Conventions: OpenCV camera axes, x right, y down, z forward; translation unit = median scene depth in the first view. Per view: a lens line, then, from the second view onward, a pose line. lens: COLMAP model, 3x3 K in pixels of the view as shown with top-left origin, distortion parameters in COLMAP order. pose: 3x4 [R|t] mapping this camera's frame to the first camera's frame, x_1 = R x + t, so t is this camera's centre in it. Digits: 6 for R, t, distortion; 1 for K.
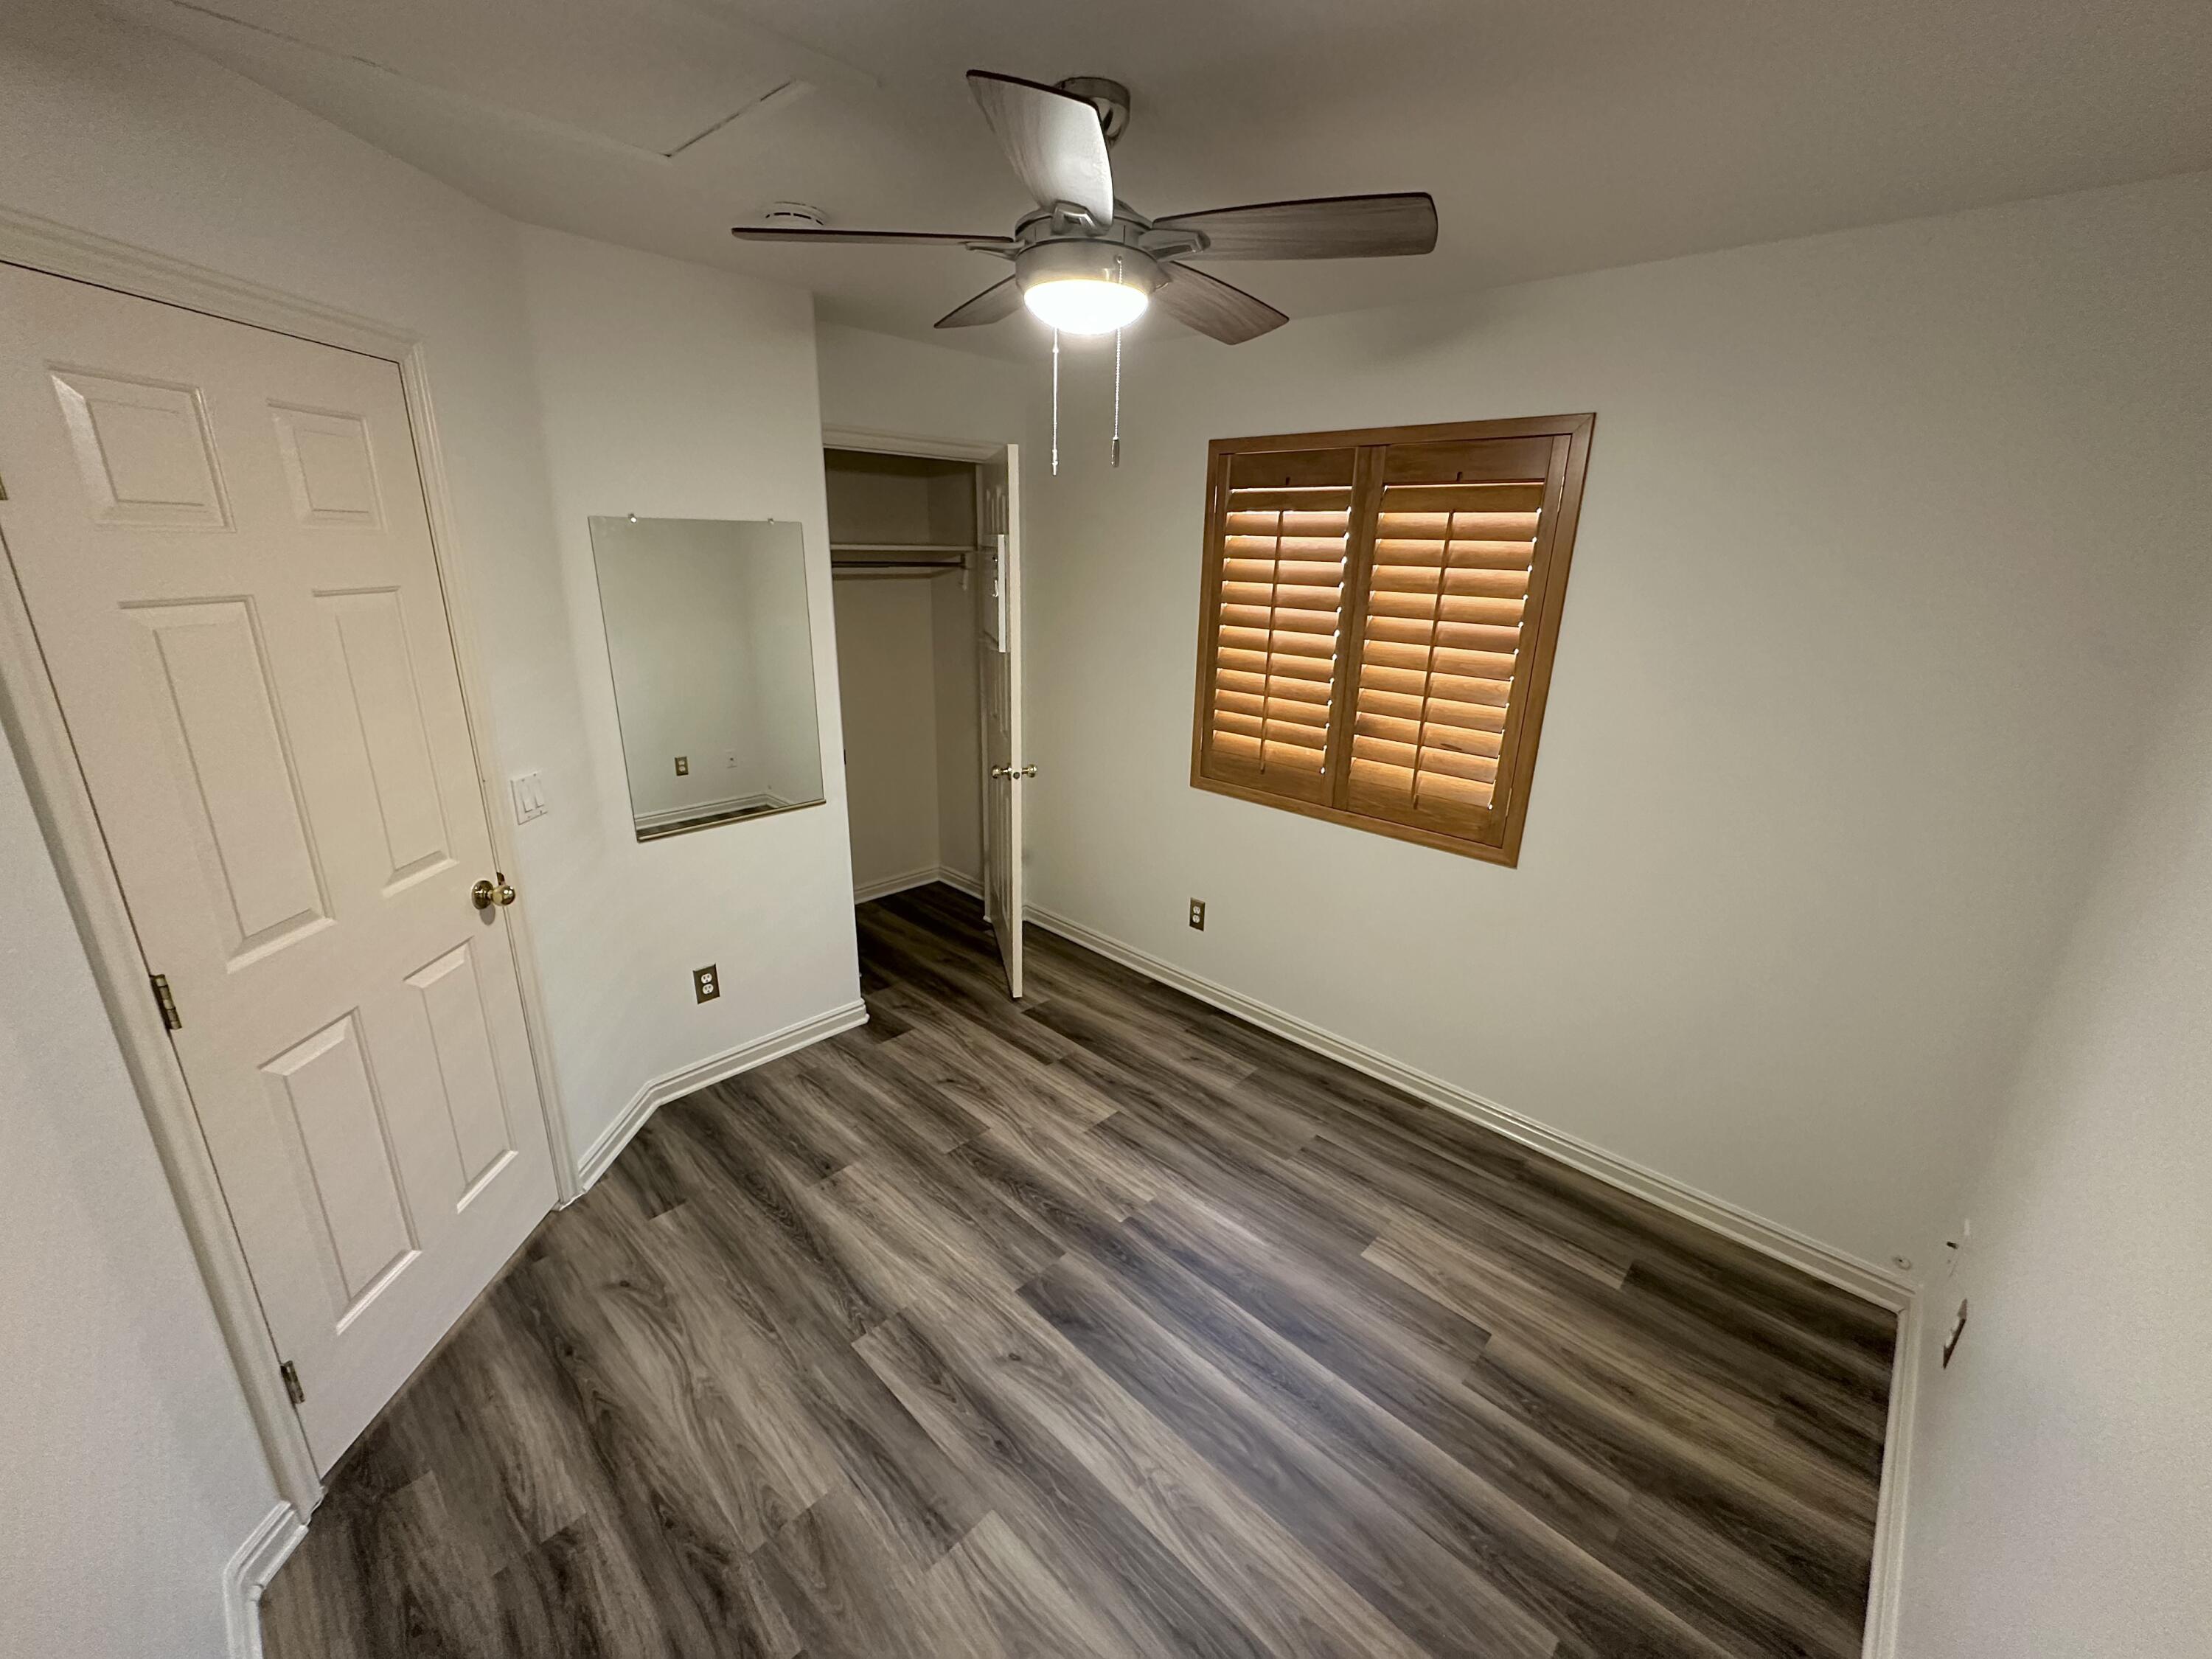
lens RADIAL K [[883.3, 0, 1036.8], [0, 883.3, 809.3], [0, 0, 1]] dist [-0.002075, 0.000793]
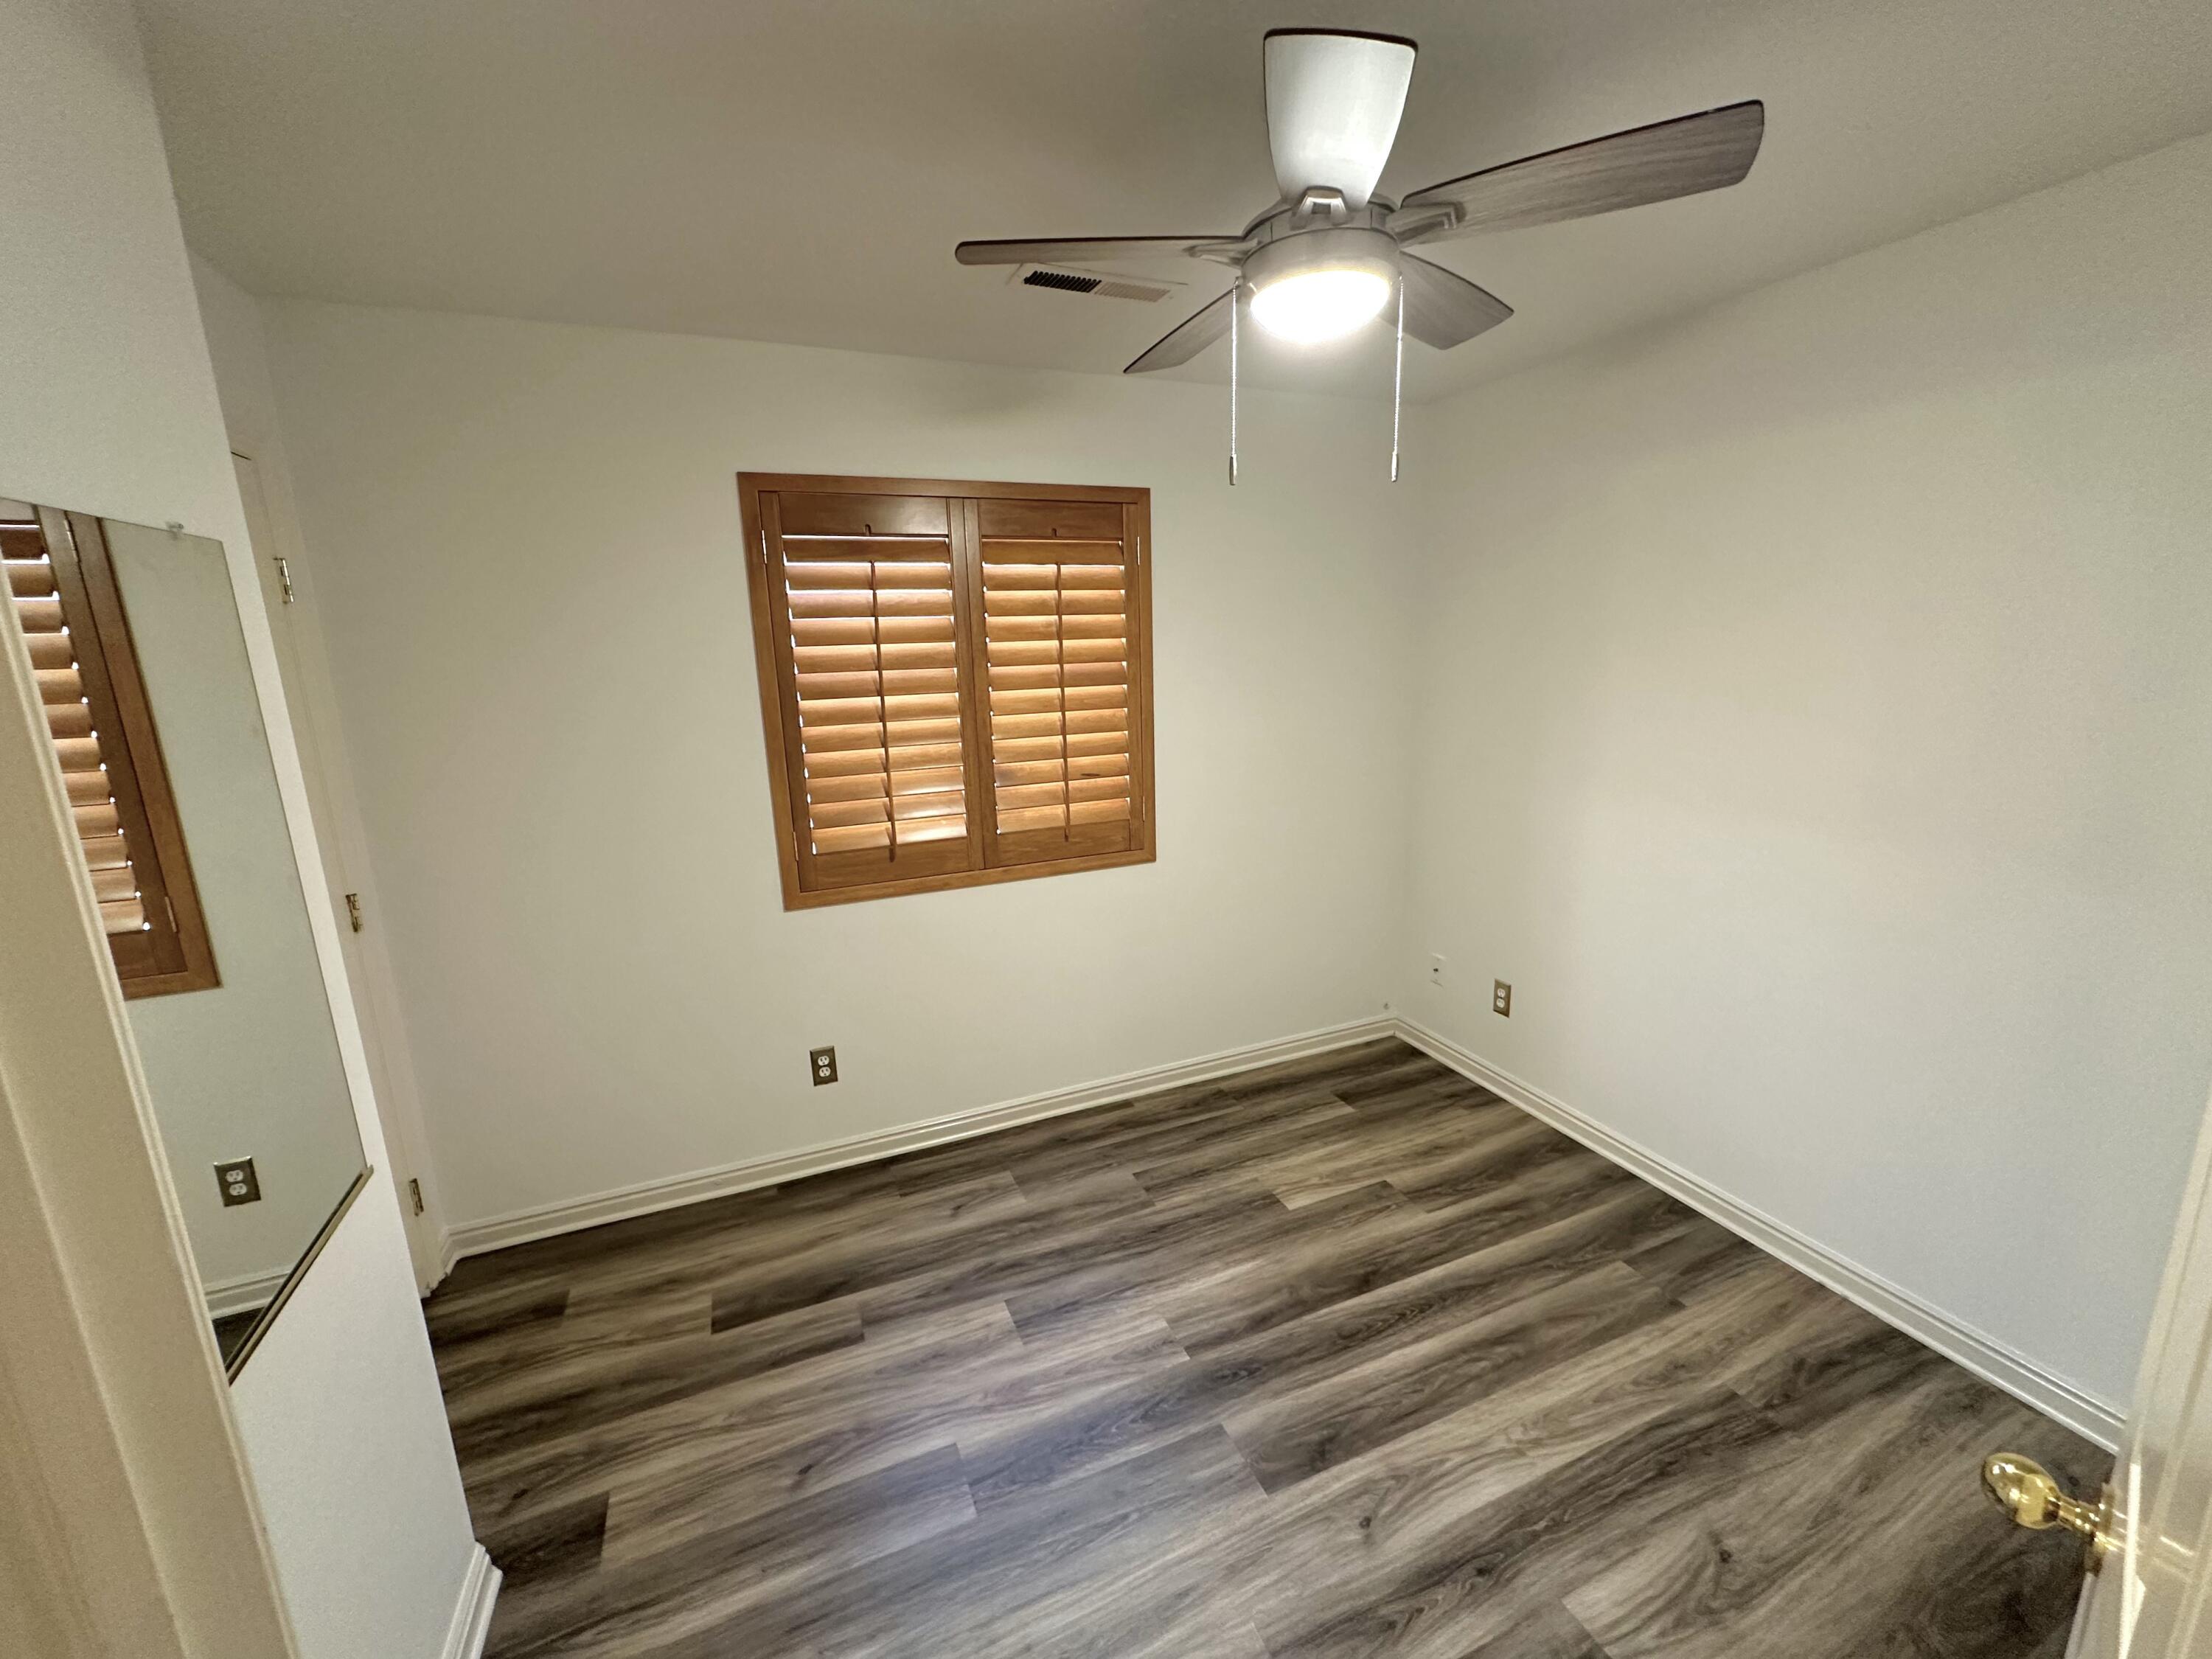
lens RADIAL K [[883.3, 0, 1189.6], [0, 883.3, 807.3], [0, 0, 1]] dist [-0.002075, 0.000793]
pose [[0.355791, -0.214561, 0.909602, -0.527547], [0.302663, 0.947289, 0.105064, -0.118593], [-0.884199, 0.237922, 0.401977, 0.493118]]
